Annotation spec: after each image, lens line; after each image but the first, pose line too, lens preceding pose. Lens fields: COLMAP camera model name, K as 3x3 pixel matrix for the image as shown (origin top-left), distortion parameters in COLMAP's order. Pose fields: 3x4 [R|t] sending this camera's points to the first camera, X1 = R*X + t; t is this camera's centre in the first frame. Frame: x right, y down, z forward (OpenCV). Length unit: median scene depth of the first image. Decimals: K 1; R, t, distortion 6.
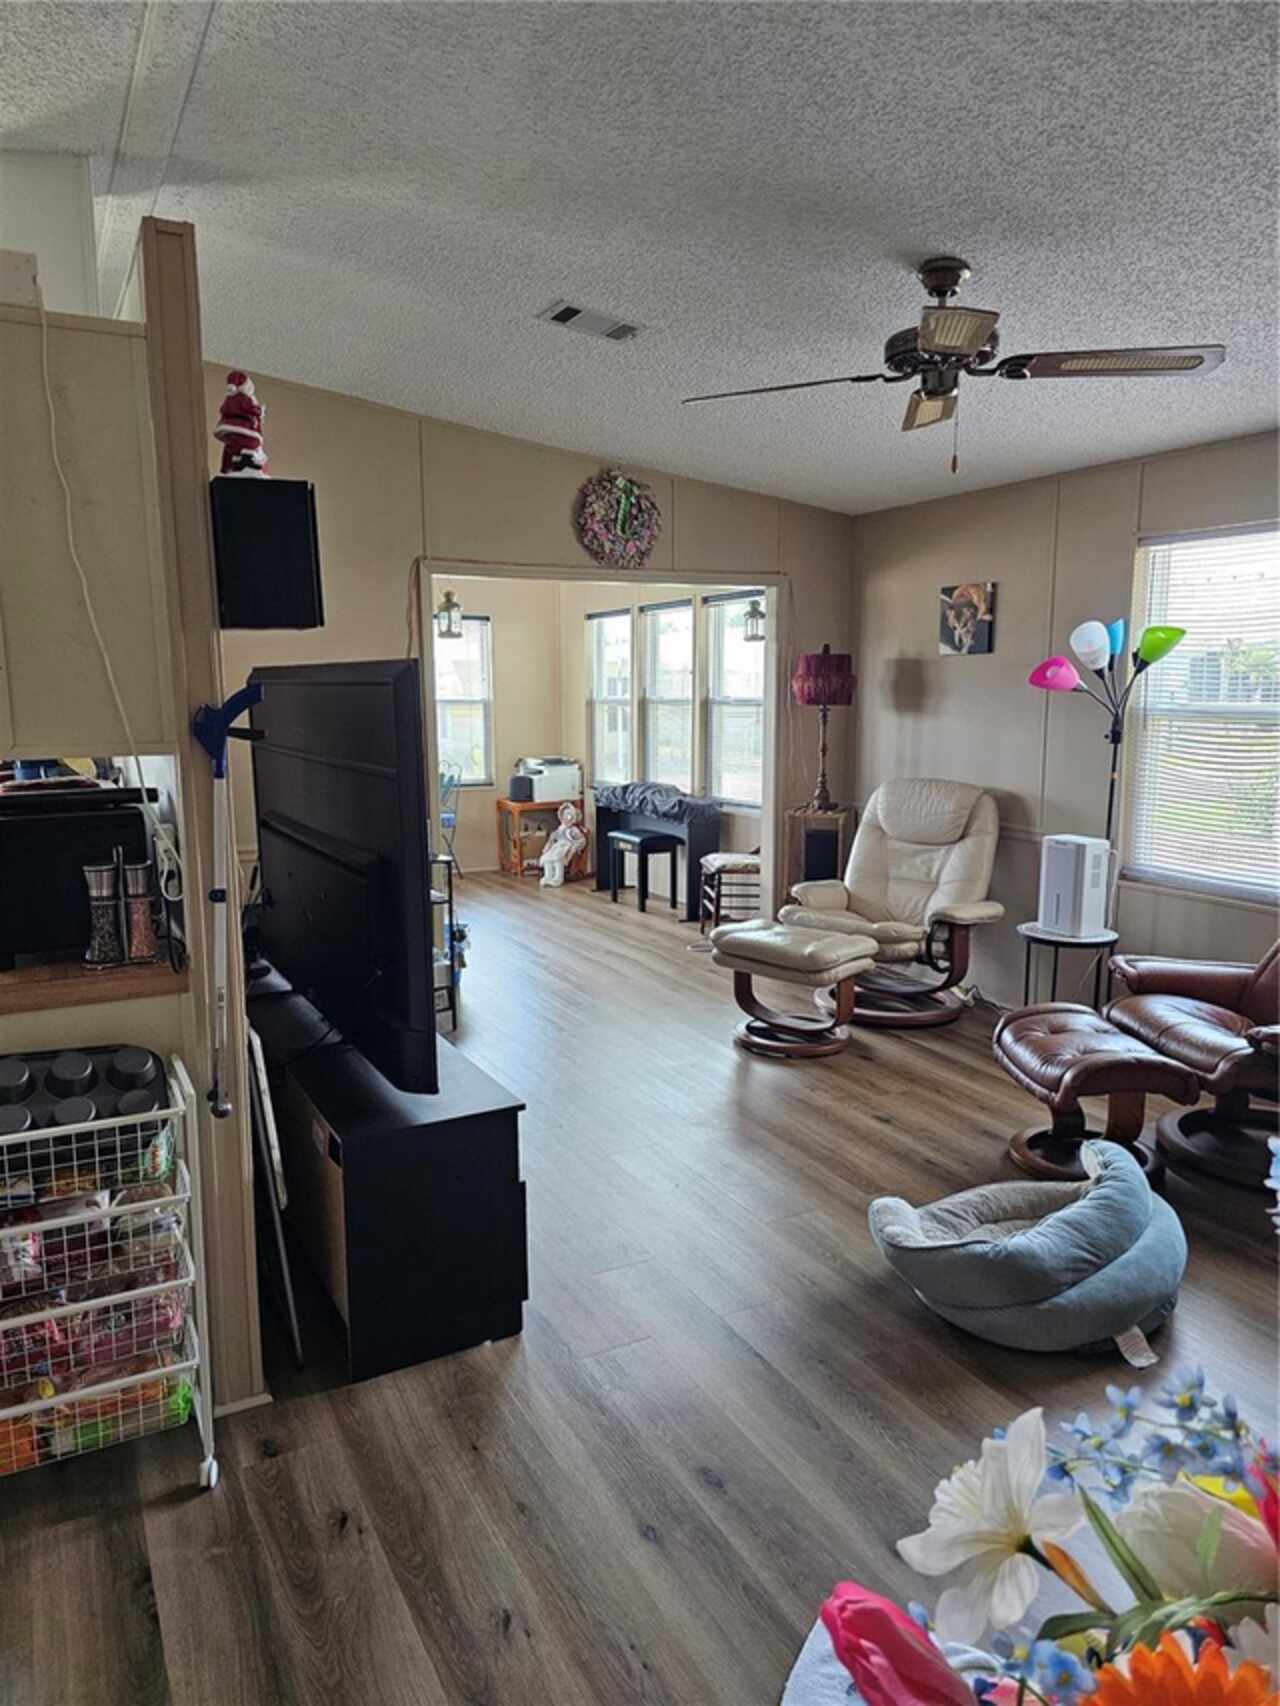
lens RADIAL K [[1151.8, 0, 634.2], [0, 1151.8, 858.0], [0, 0, 1]] dist [0.050736, 0.000429]
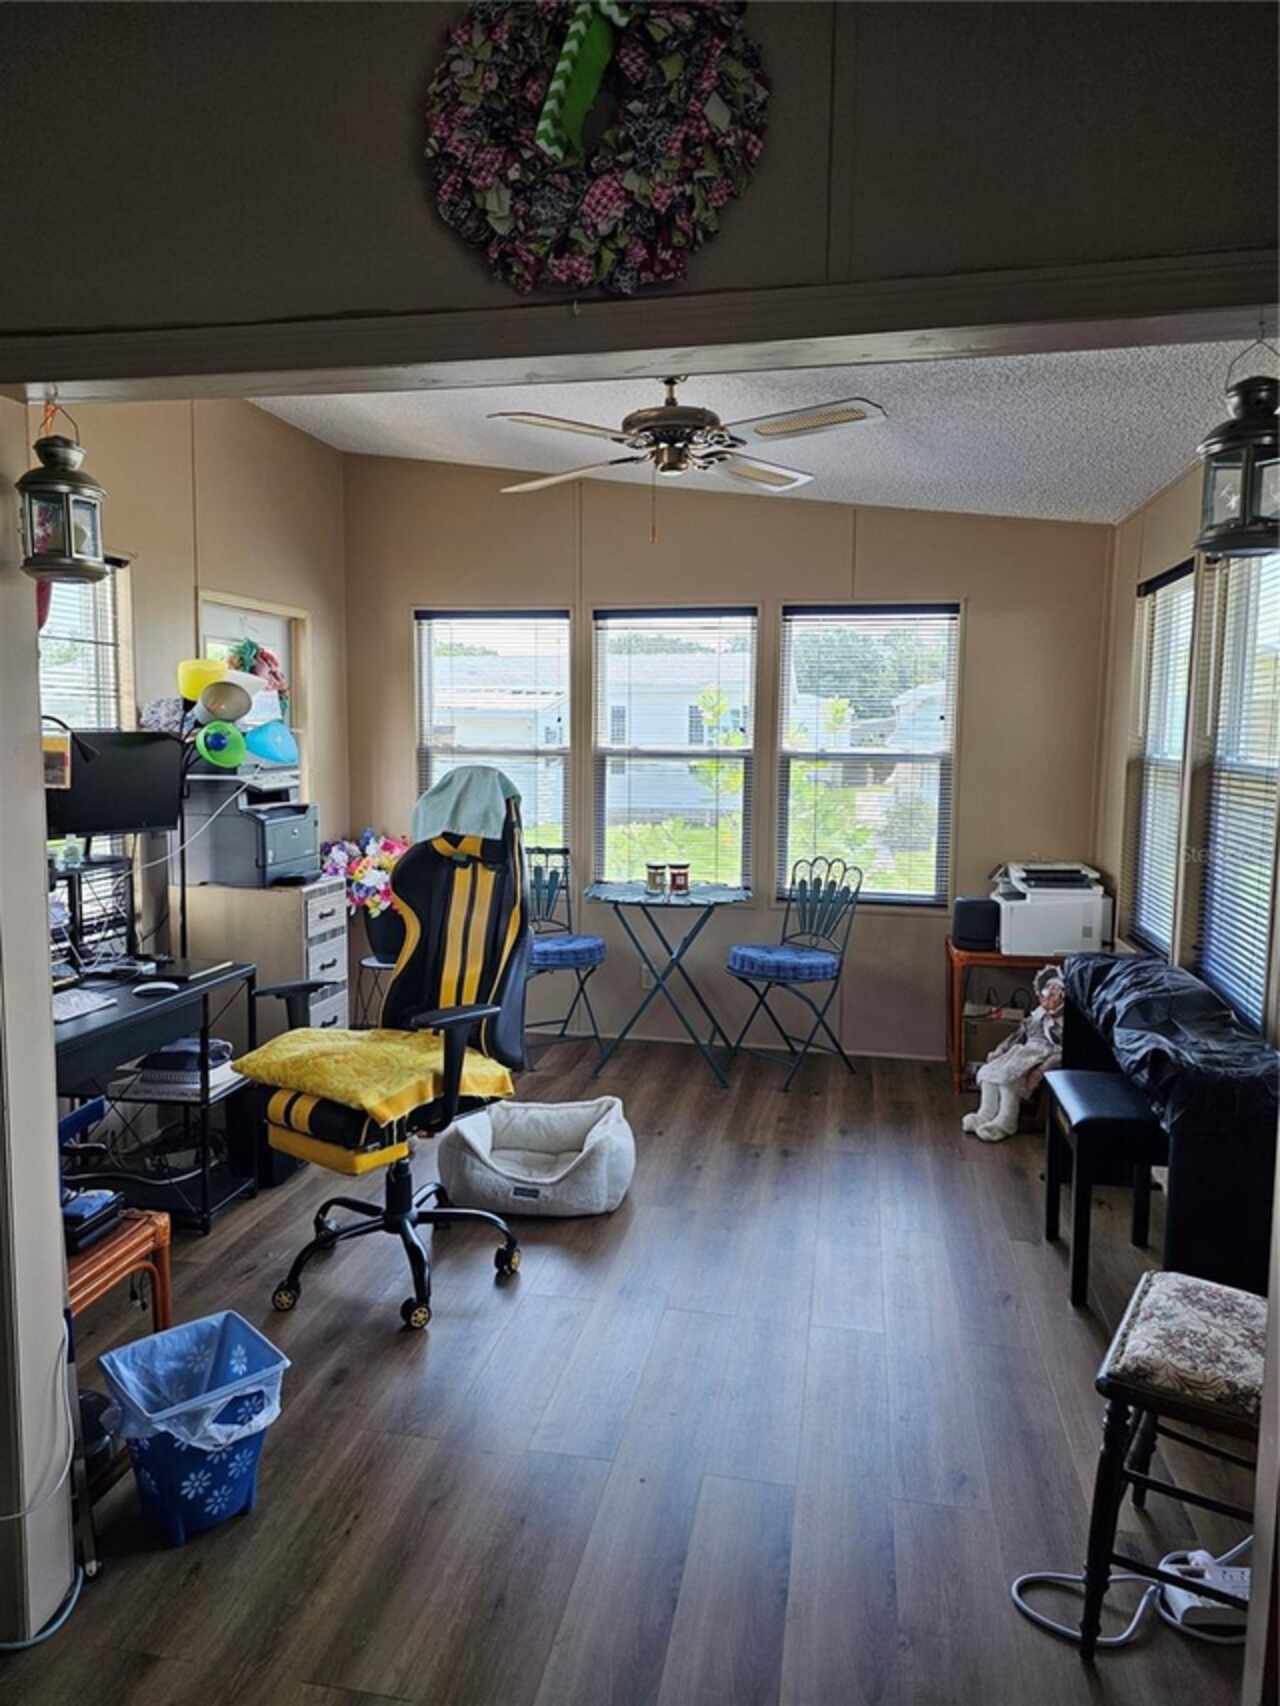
lens RADIAL K [[1151.8, 0, 640.6], [0, 1151.8, 838.8], [0, 0, 1]] dist [0.050736, 0.000429]
pose [[0.774312, 0.080388, -0.627678, 0.113970], [-0.110891, 0.993787, -0.009520, -0.079194], [0.623013, 0.076975, 0.778415, 0.512812]]
